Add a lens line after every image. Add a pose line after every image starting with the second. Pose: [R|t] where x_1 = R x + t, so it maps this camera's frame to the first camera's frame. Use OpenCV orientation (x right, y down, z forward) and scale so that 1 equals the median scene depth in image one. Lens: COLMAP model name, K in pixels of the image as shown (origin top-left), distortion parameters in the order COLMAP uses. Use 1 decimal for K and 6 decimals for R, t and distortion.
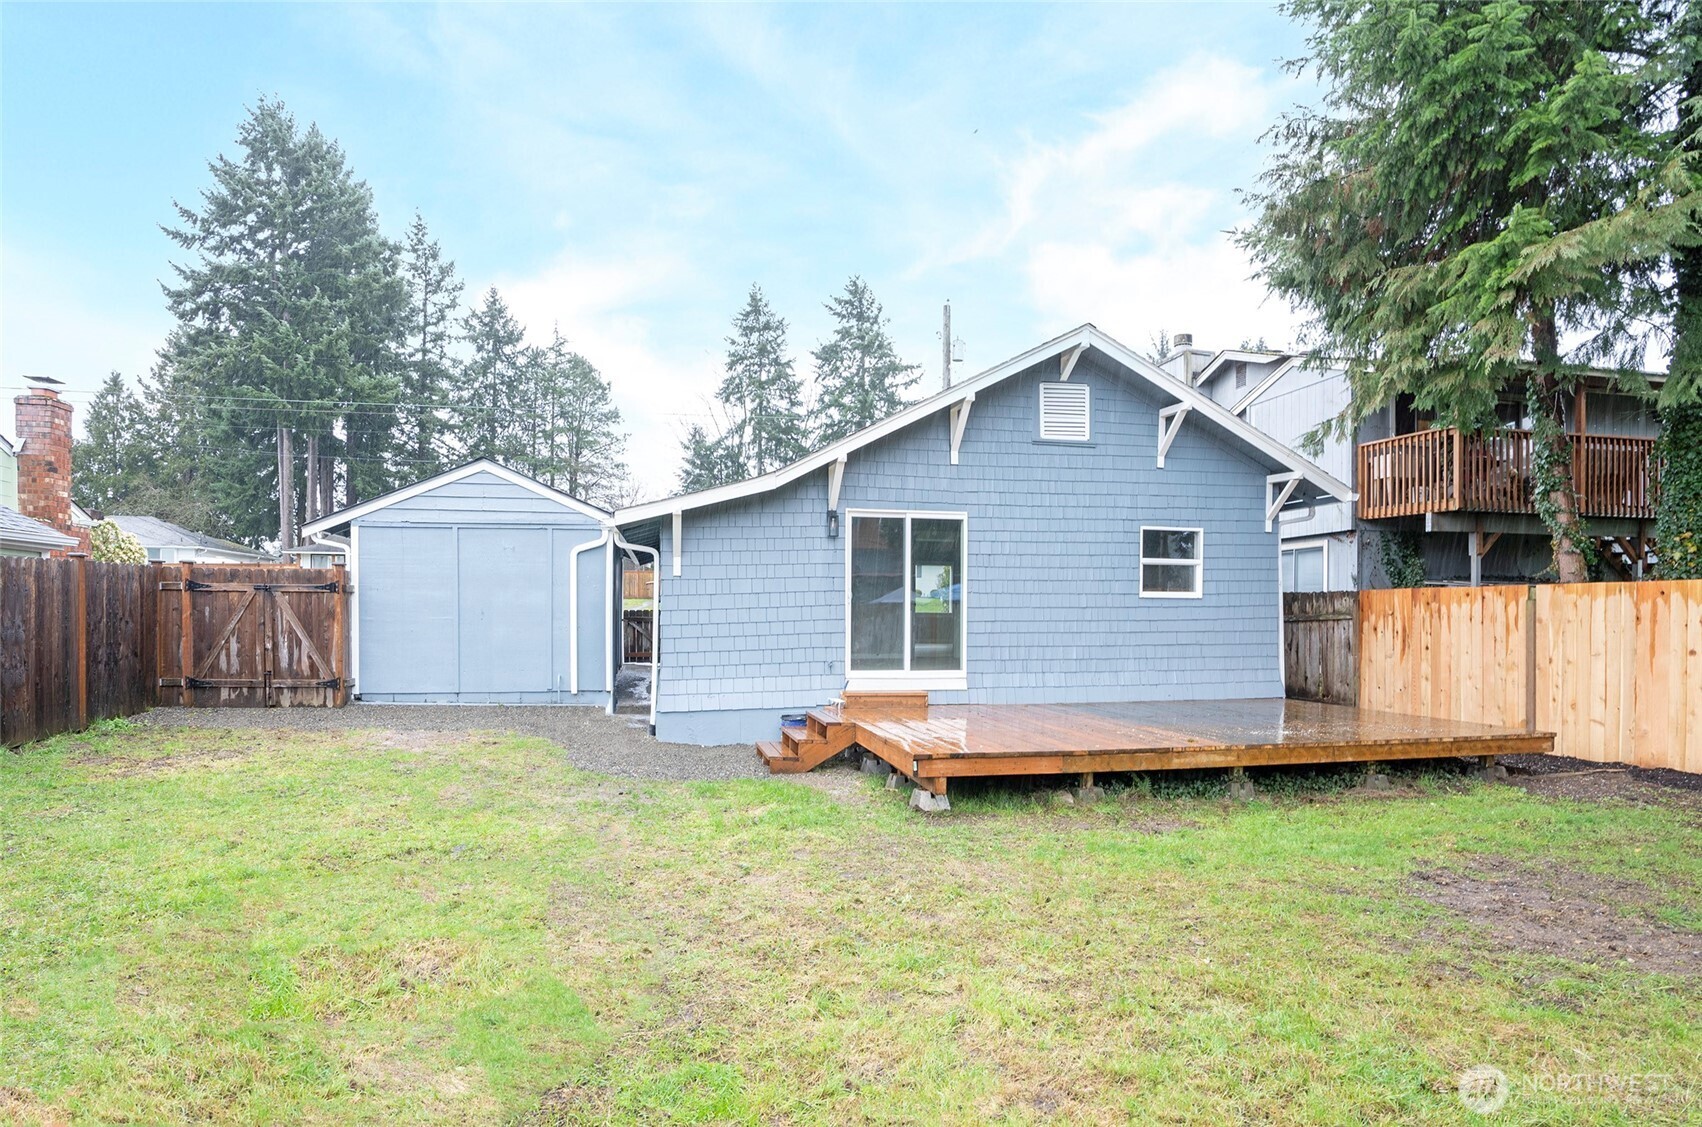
lens RADIAL K [[866.0, 0, 858.6], [0, 866.0, 610.6], [0, 0, 1]] dist [-0.053351, 0.008194]
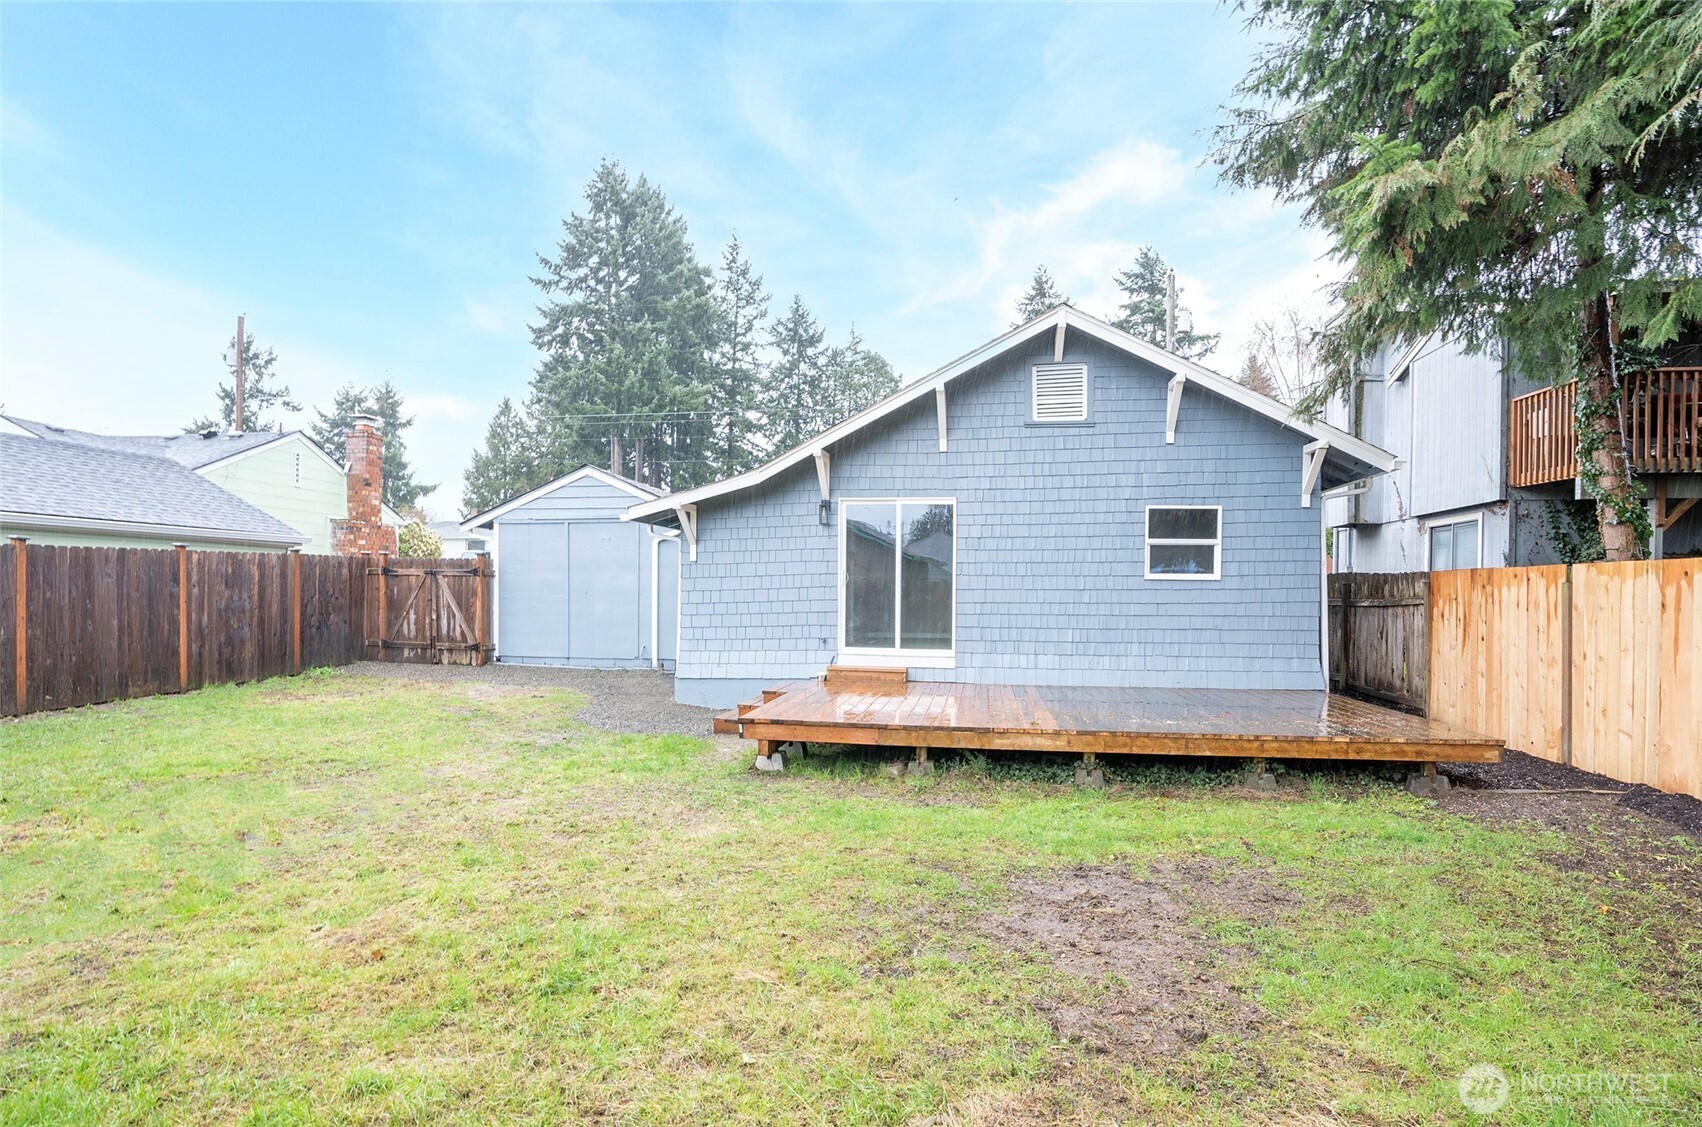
lens RADIAL K [[866.0, 0, 897.2], [0, 866.0, 589.8], [0, 0, 1]] dist [-0.053351, 0.008194]
pose [[0.941977, 0.003446, -0.335659, 0.397748], [-0.004421, 0.999988, -0.002141, -0.000525], [0.335648, 0.003501, 0.941981, 0.000095]]
